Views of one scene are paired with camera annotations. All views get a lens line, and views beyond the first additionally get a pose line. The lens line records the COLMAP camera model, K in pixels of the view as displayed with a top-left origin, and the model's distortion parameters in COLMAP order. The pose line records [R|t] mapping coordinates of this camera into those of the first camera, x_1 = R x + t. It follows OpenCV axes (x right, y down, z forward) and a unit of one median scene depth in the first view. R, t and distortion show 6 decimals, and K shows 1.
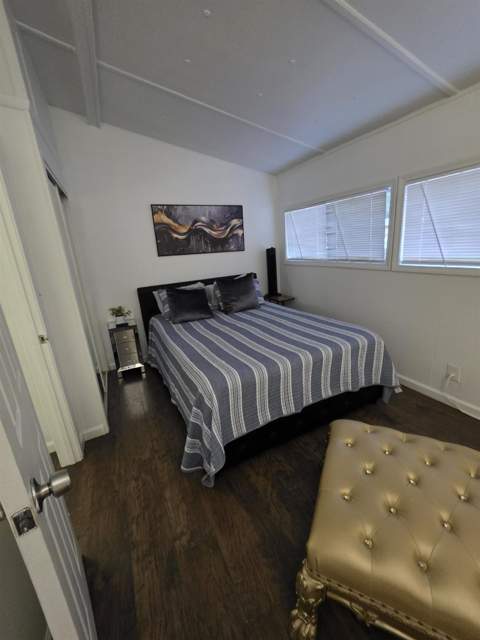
lens RADIAL K [[258.1, 0, 242.3], [0, 258.1, 318.9], [0, 0, 1]] dist [-0.001156, 0.000266]
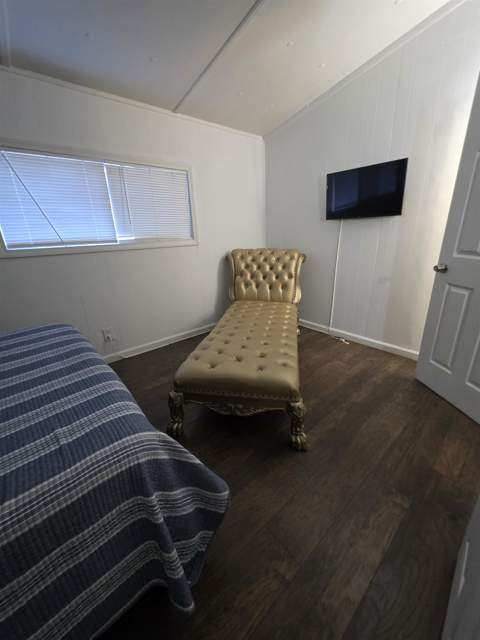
lens RADIAL K [[258.1, 0, 242.3], [0, 258.1, 318.9], [0, 0, 1]] dist [-0.001156, 0.000266]
pose [[-0.265819, -0.239320, 0.933845, -0.481842], [0.314227, 0.894281, 0.318626, -0.047814], [-0.911374, 0.378136, -0.162516, 0.634657]]
